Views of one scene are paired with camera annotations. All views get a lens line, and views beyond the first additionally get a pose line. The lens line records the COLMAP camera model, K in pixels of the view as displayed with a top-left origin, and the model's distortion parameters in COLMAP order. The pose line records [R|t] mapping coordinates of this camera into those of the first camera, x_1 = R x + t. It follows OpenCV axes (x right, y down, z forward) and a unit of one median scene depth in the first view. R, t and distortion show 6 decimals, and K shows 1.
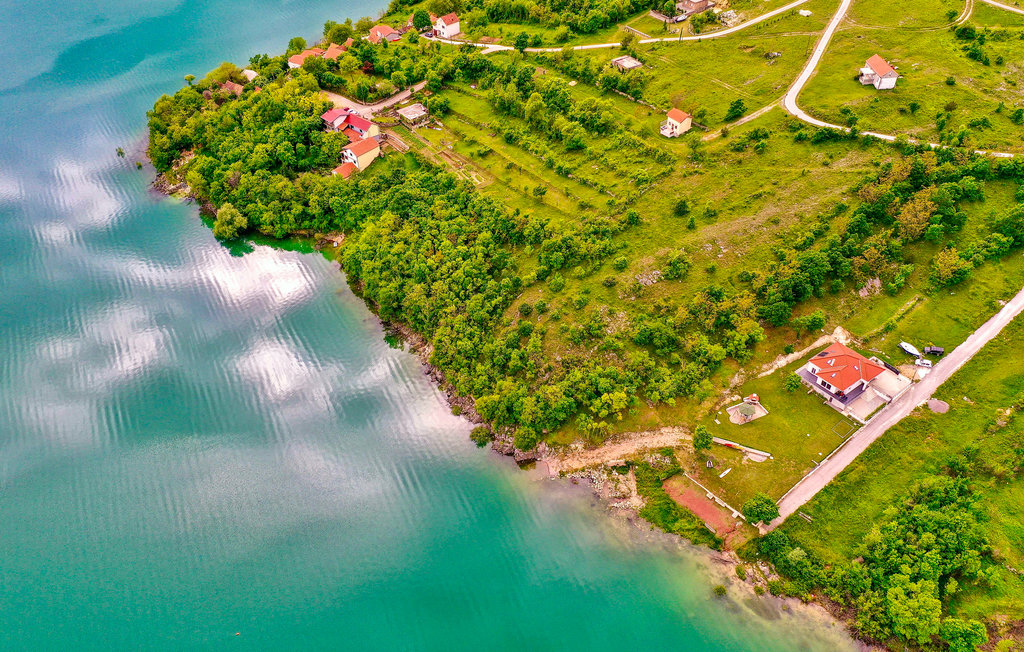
lens RADIAL K [[778.5, 0, 512.0], [0, 778.5, 326.0], [0, 0, 1]] dist [0.250020, -0.261379]
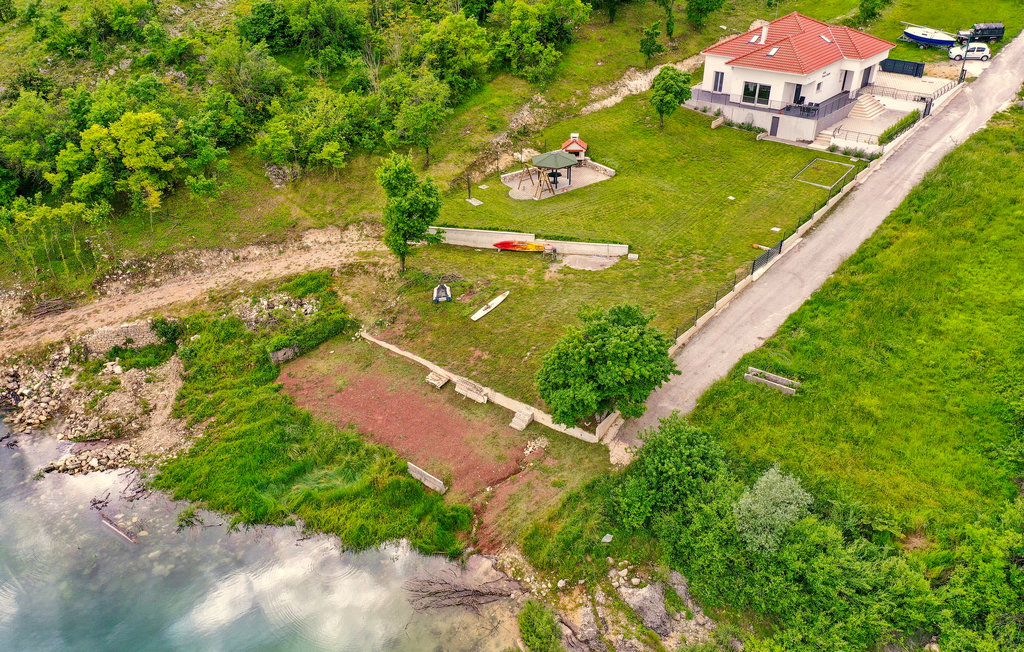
lens RADIAL K [[778.5, 0, 512.0], [0, 778.5, 326.0], [0, 0, 1]] dist [0.250020, -0.261379]
pose [[0.985741, -0.080646, 0.147688, 0.230672], [0.107021, 0.977754, -0.180400, 0.242189], [-0.129854, 0.193633, 0.972442, 0.715182]]
